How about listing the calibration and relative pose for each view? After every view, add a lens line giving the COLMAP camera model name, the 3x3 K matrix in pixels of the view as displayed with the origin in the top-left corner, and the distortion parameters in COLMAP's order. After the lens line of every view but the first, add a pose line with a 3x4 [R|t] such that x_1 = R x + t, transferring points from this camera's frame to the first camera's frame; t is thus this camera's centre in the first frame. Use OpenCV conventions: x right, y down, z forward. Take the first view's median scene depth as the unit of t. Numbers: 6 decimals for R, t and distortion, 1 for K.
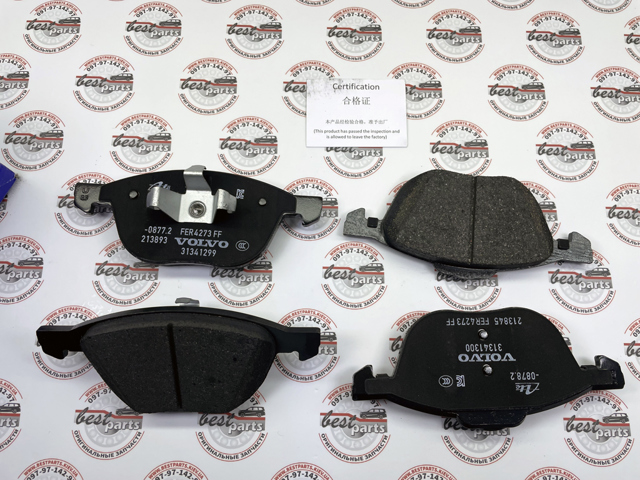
lens RADIAL K [[489.1, 0, 323.2], [0, 489.1, 237.1], [0, 0, 1]] dist [0.082273, -0.111031]
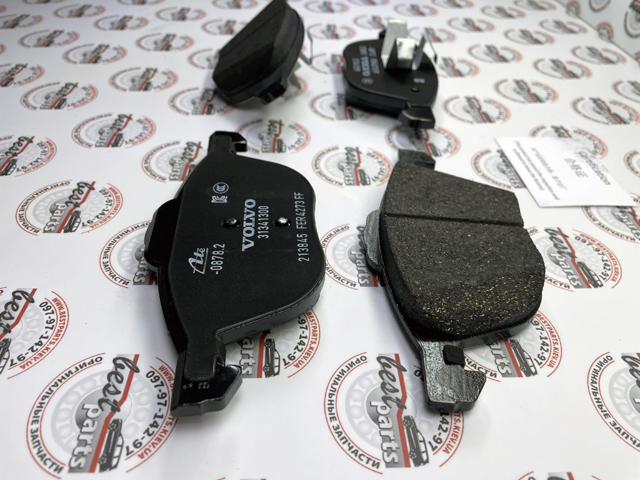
lens RADIAL K [[490.1, 0, 322.9], [0, 490.1, 247.1], [0, 0, 1]] dist [0.085347, -0.132422]
pose [[0.059986, 0.645492, -0.761408, 0.830380], [-0.979765, 0.183990, 0.078790, 0.091100], [0.190950, 0.741274, 0.643468, 0.576026]]
